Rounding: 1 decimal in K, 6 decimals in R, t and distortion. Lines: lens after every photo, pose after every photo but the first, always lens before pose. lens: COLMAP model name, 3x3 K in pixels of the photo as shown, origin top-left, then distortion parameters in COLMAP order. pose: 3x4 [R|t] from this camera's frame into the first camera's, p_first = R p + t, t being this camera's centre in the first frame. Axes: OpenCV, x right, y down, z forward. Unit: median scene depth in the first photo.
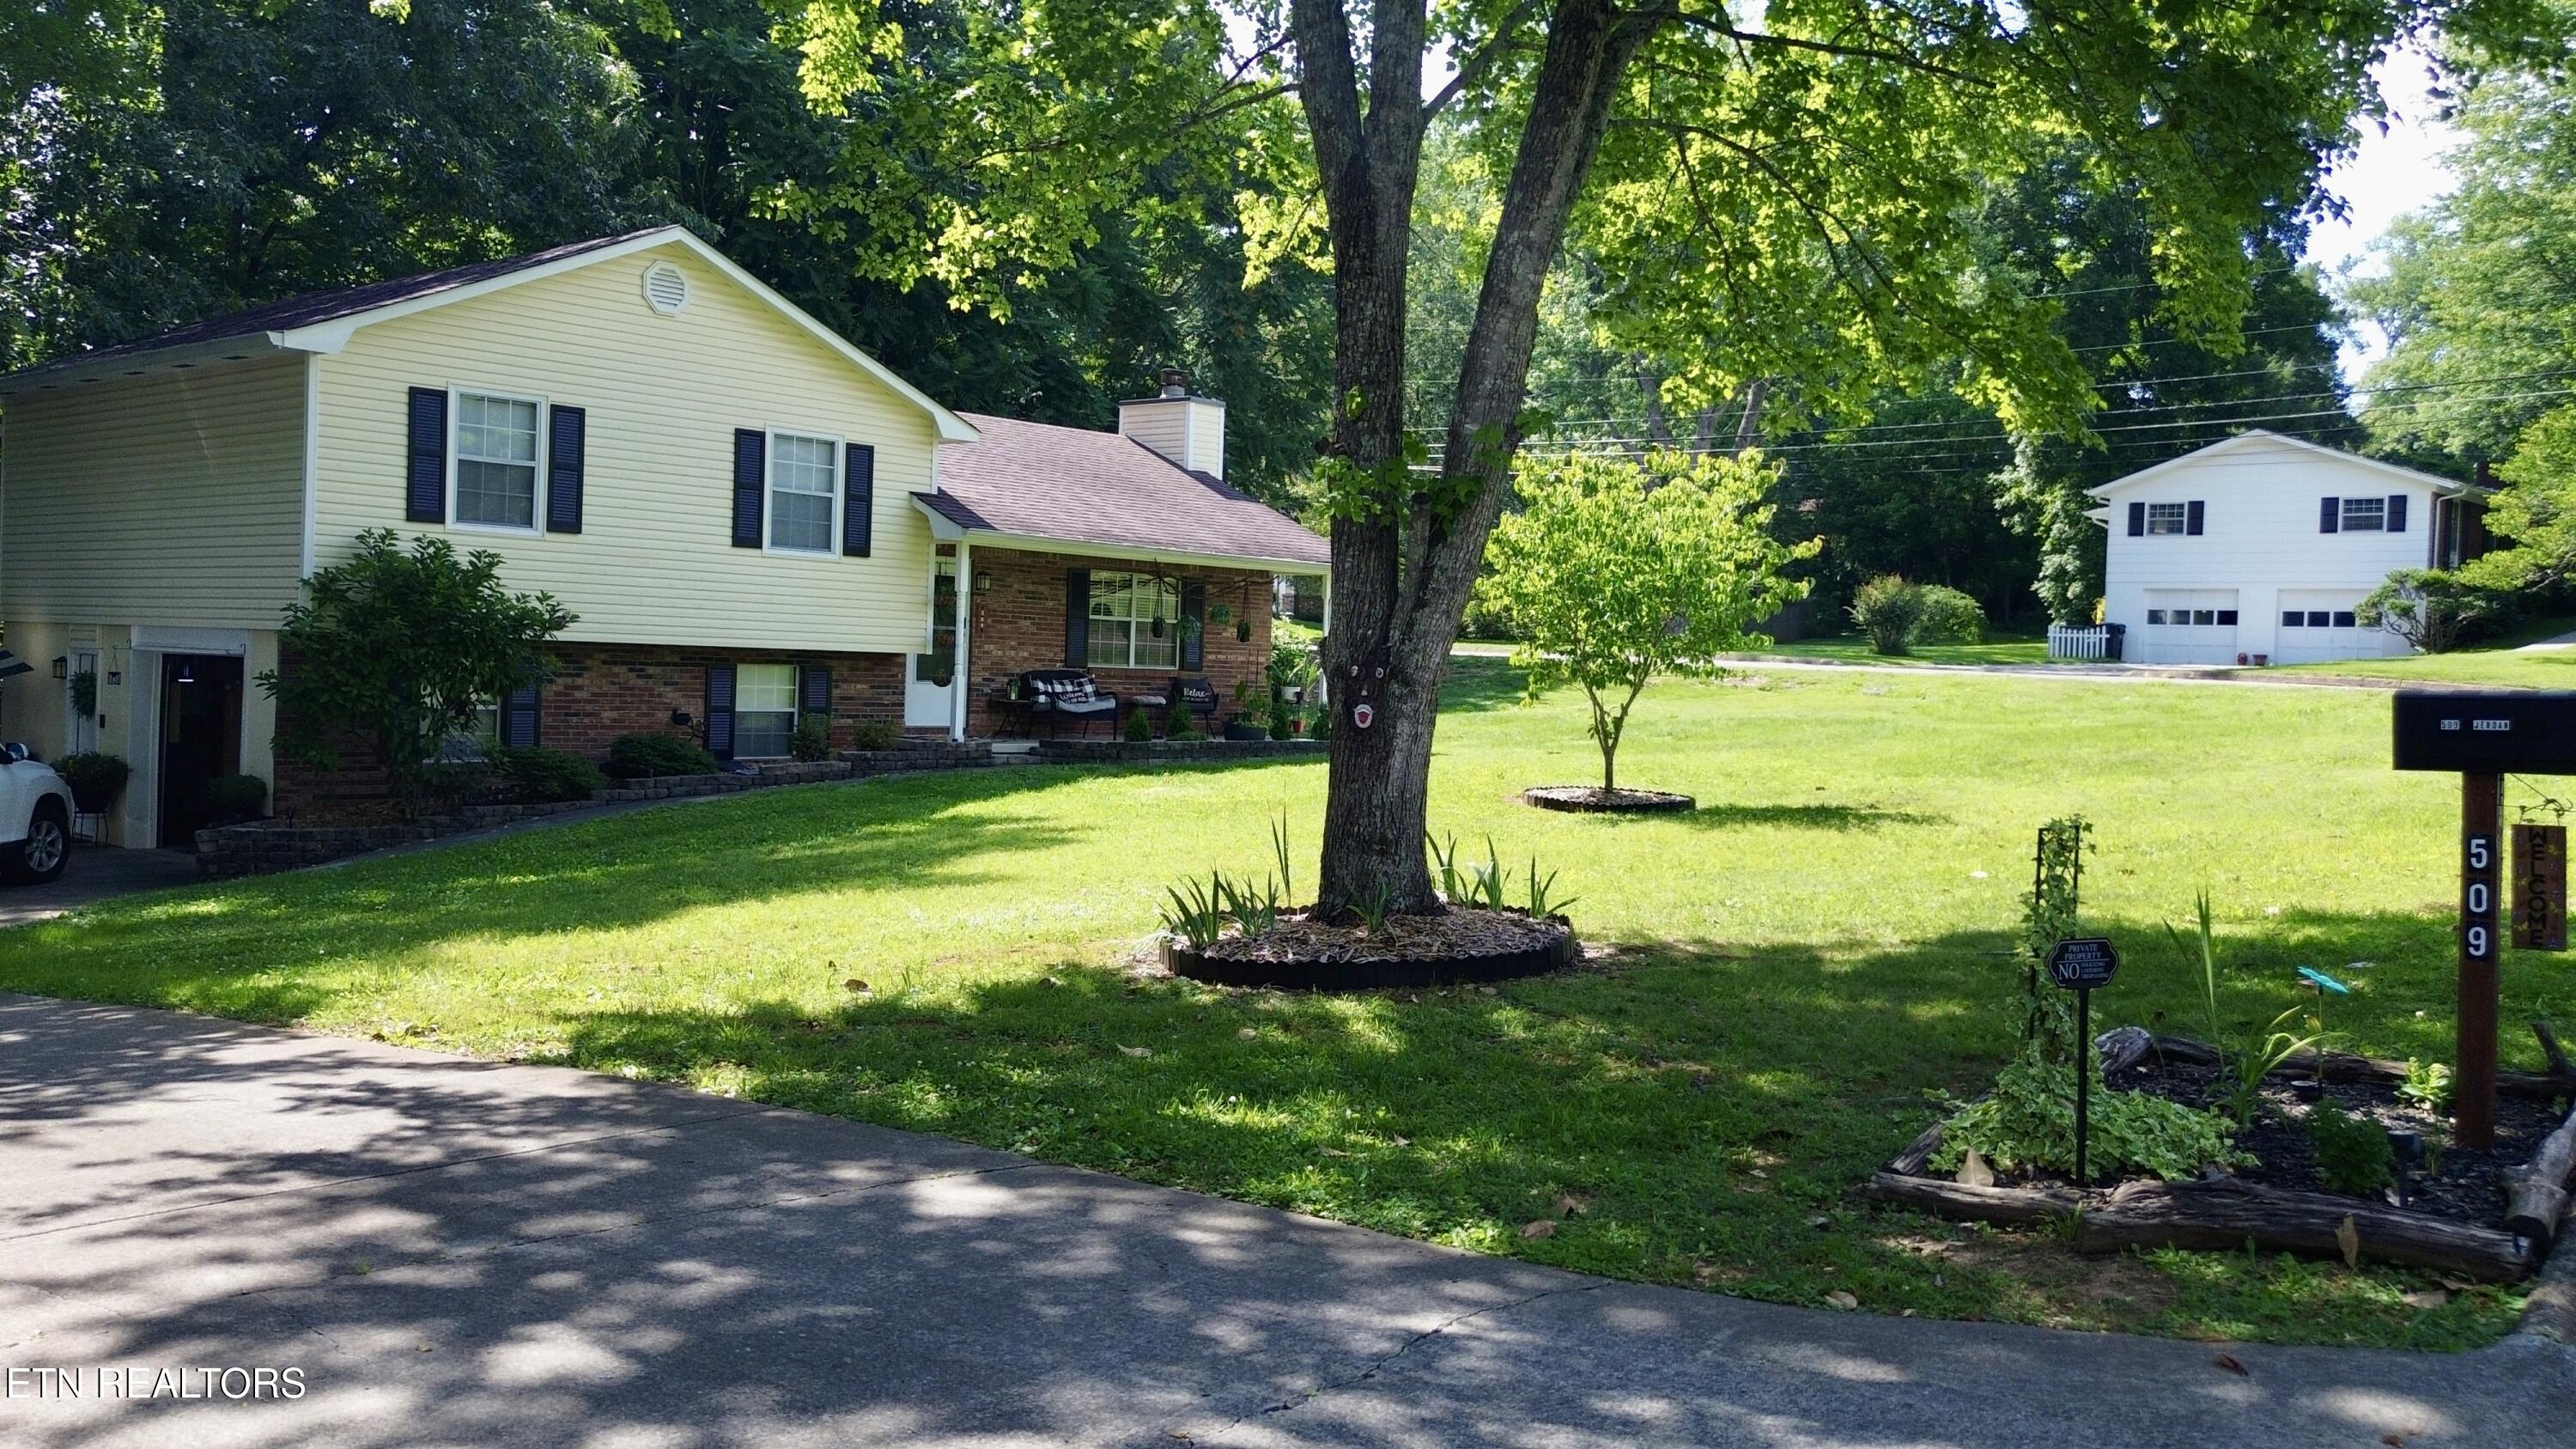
lens RADIAL K [[2125.5, 0, 1280.7], [0, 2125.5, 653.5], [0, 0, 1]] dist [0.075810, -0.000512]
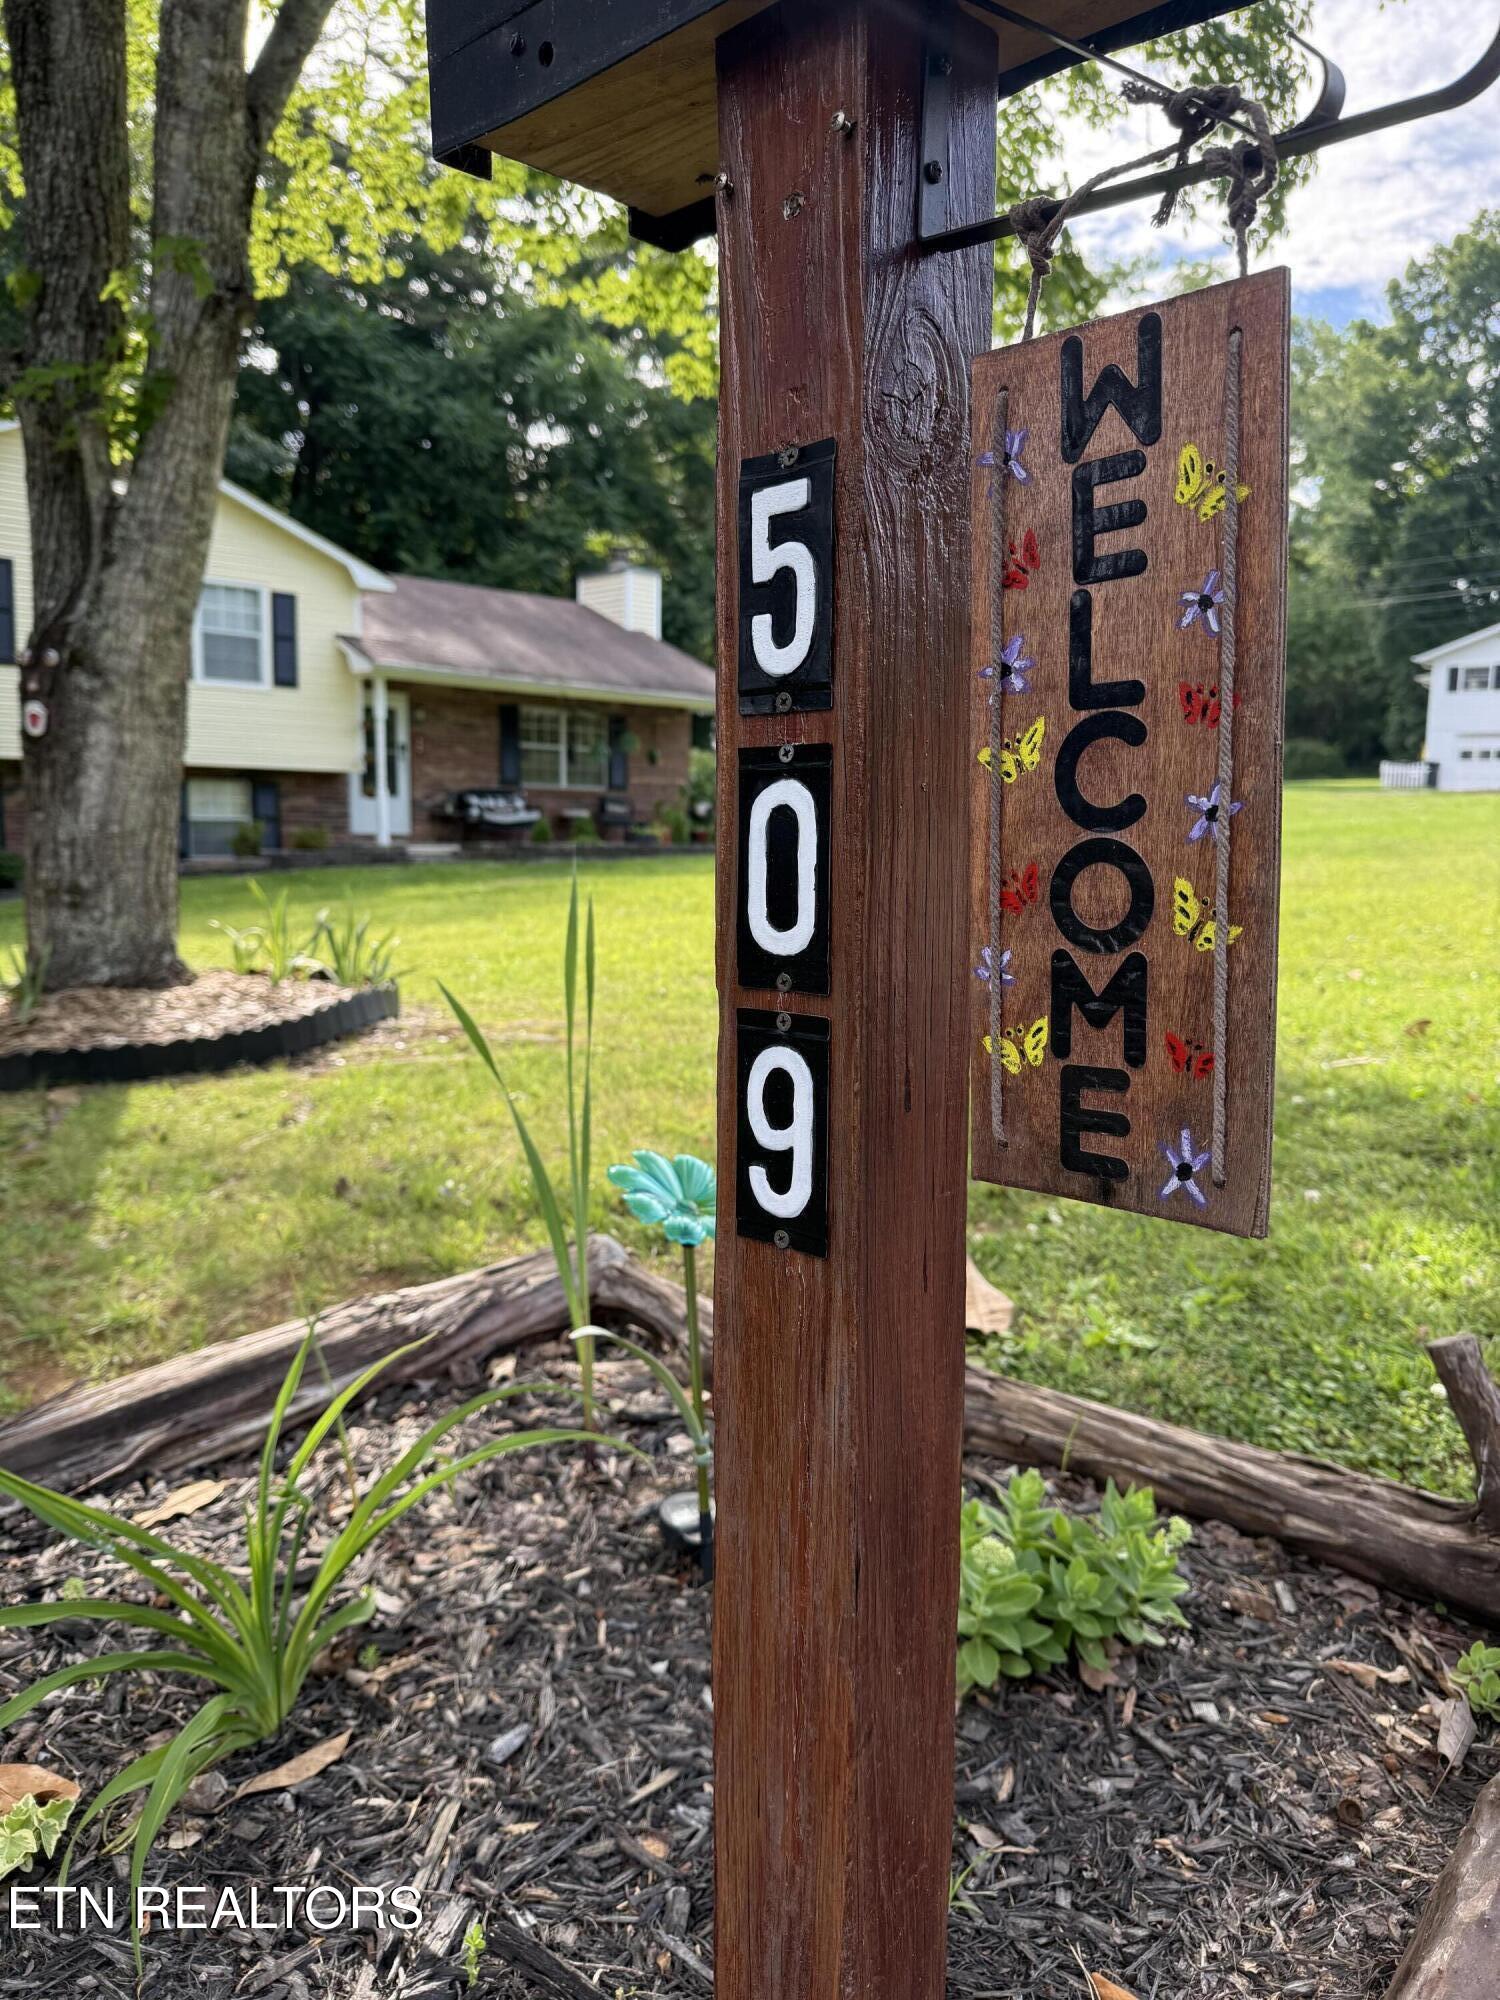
lens RADIAL K [[1390.4, 0, 750.0], [0, 1390.4, 1000.0], [0, 0, 1]] dist [0.045642, -0.000525]
pose [[0.995307, -0.000644, -0.096763, 0.136891], [0.013569, 0.991028, 0.132967, 0.026571], [0.095809, -0.133656, 0.986386, 0.220305]]
